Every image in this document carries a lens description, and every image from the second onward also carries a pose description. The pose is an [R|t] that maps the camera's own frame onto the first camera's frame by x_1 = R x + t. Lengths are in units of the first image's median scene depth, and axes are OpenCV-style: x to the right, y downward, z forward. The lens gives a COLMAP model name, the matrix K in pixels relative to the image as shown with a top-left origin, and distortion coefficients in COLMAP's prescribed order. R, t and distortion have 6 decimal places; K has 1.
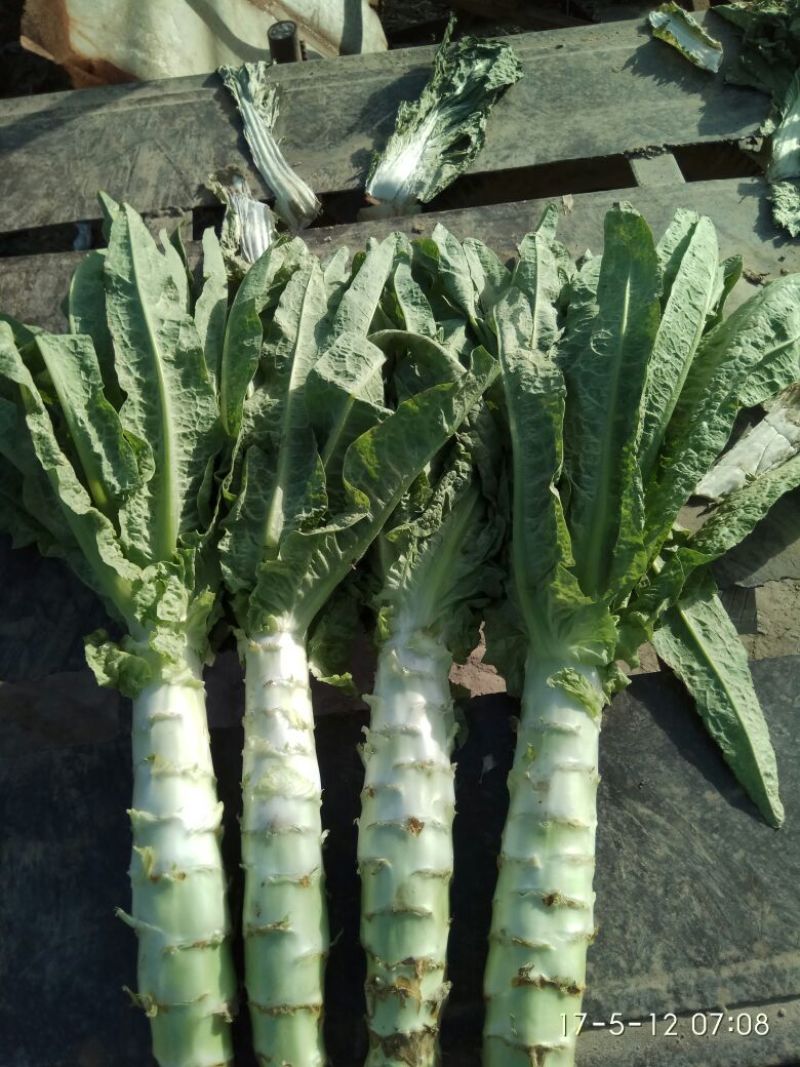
lens RADIAL K [[837.4, 0, 400.0], [0, 837.4, 533.5], [0, 0, 1]] dist [0.132854, -0.250026]
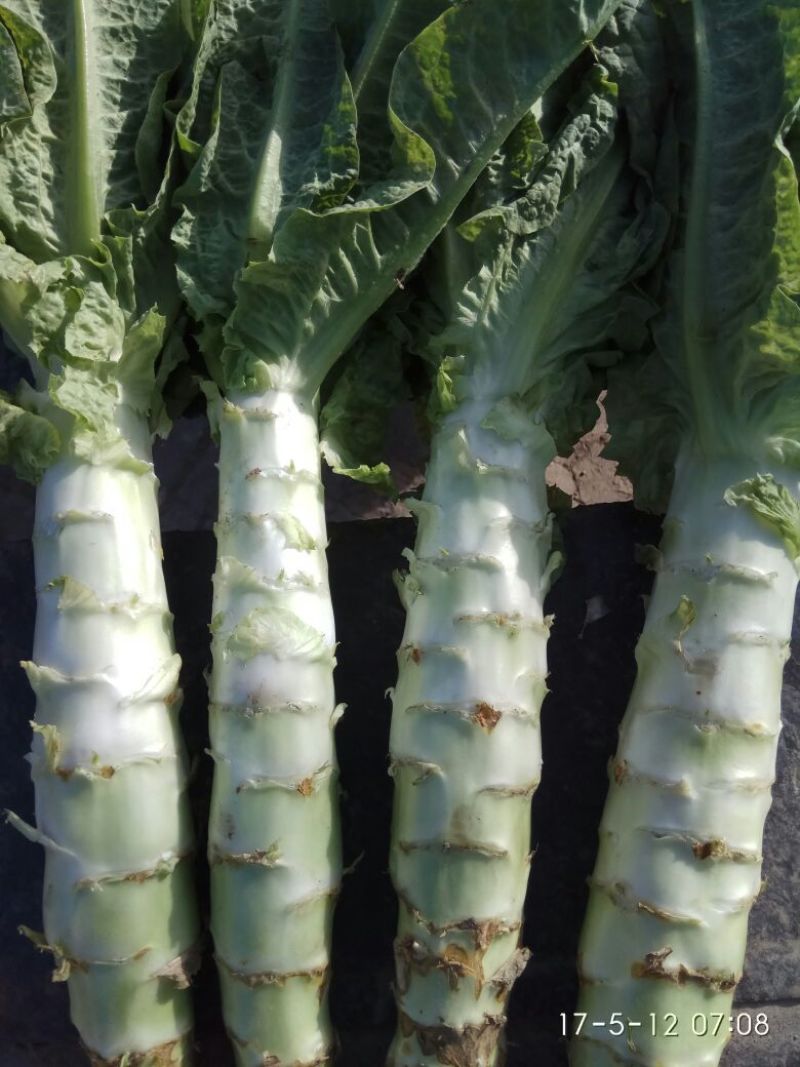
lens RADIAL K [[837.4, 0, 400.0], [0, 837.4, 533.5], [0, 0, 1]] dist [0.132854, -0.250026]
pose [[0.998356, 0.054063, -0.019022, -0.037695], [-0.047084, 0.962930, 0.265610, 0.054921], [0.032677, -0.264278, 0.963893, 0.417777]]
